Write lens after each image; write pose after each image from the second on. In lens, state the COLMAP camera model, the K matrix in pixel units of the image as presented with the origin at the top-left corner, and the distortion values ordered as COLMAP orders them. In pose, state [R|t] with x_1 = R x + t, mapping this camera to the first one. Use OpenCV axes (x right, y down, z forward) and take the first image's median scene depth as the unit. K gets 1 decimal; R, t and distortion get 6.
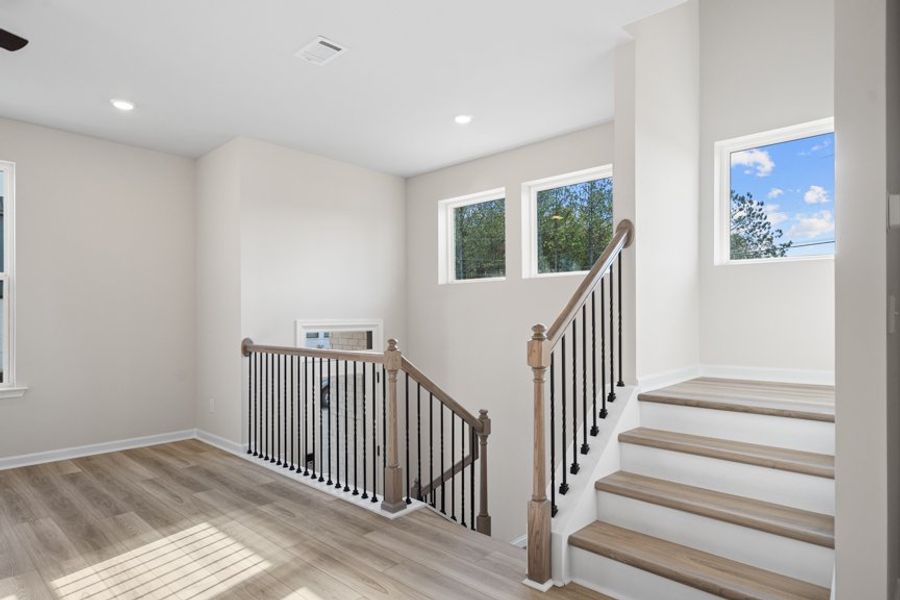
lens RADIAL K [[530.4, 0, 449.8], [0, 530.4, 314.1], [0, 0, 1]] dist [-0.001597, -0.000408]
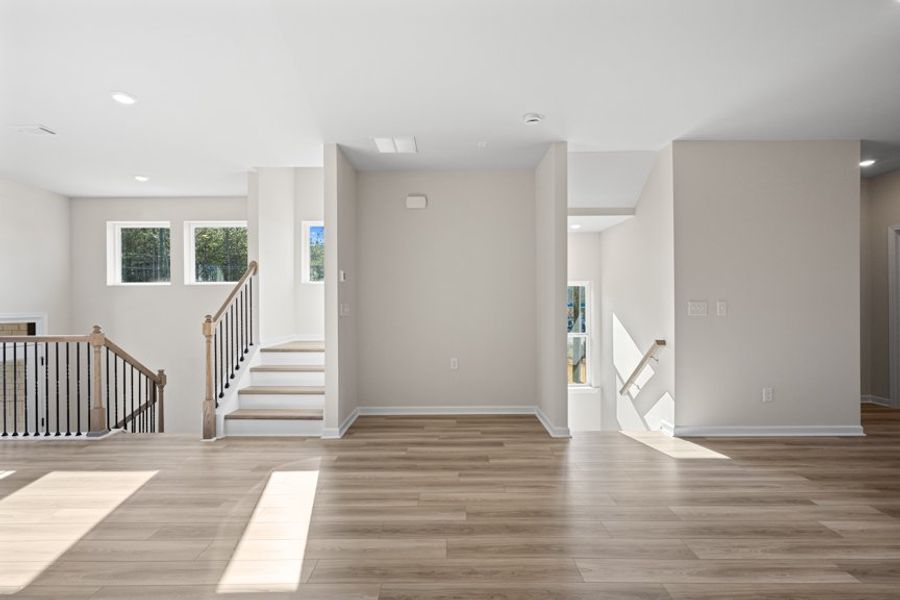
lens RADIAL K [[440.9, 0, 452.5], [0, 440.9, 305.2], [0, 0, 1]] dist [0.001906, 0.000461]
pose [[0.747151, -0.002044, 0.664651, -0.198707], [0.001619, 0.999998, 0.001255, -0.013852], [-0.664652, 0.000138, 0.747153, -0.686097]]
